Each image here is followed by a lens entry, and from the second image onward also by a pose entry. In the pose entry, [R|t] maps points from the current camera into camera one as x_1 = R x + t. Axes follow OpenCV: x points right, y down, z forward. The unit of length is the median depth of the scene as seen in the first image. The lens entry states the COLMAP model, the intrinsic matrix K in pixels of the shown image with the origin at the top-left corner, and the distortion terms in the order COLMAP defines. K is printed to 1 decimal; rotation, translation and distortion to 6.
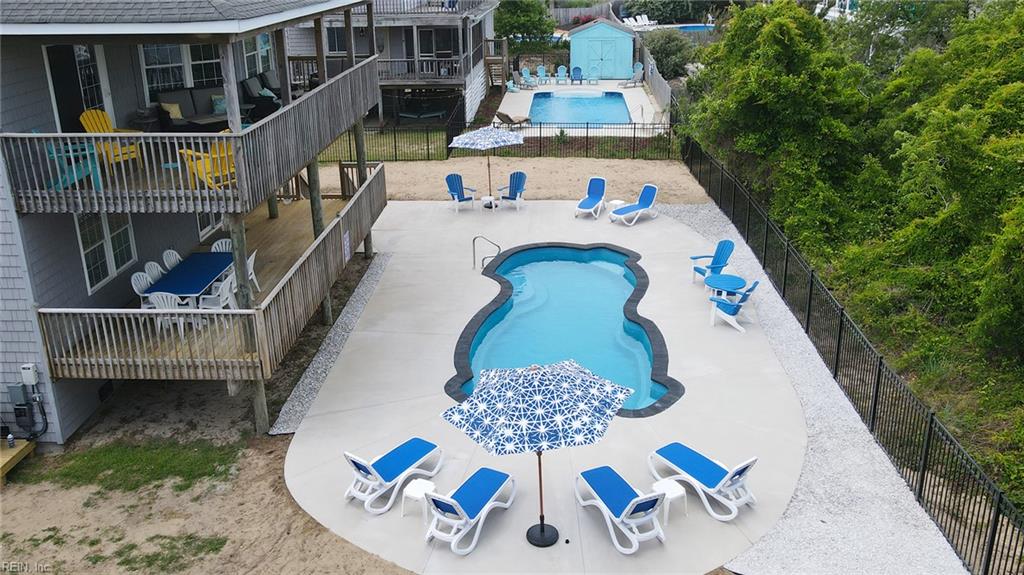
lens RADIAL K [[854.0, 0, 512.4], [0, 854.0, 281.8], [0, 0, 1]] dist [0.007151, -0.011983]
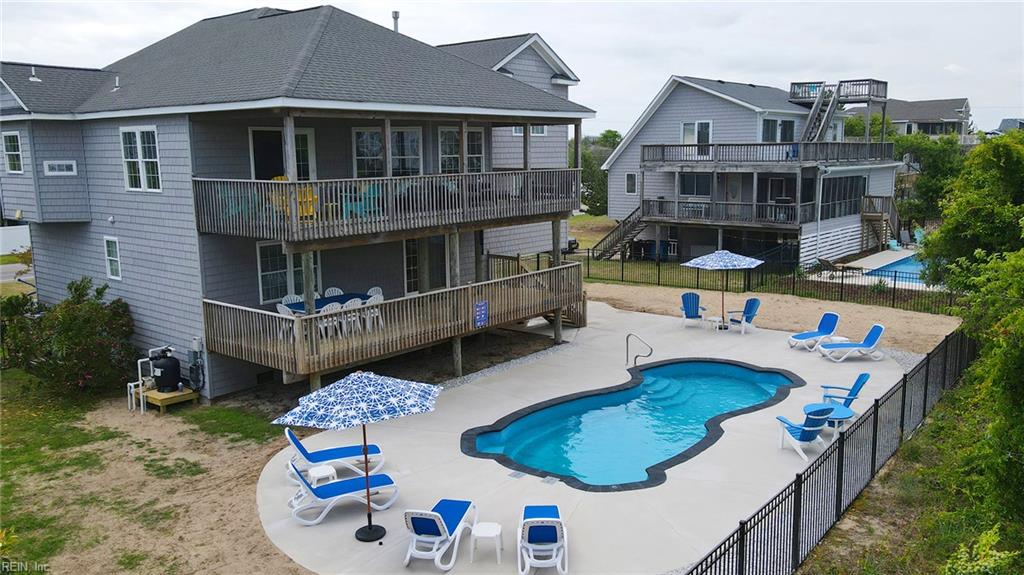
lens RADIAL K [[809.6, 0, 511.4], [0, 809.6, 289.8], [0, 0, 1]] dist [-0.015685, -0.003585]
pose [[0.809828, 0.110359, -0.576194, 0.596020], [-0.219505, 0.967808, -0.123144, 0.072761], [0.544055, 0.226203, 0.807983, 0.174300]]
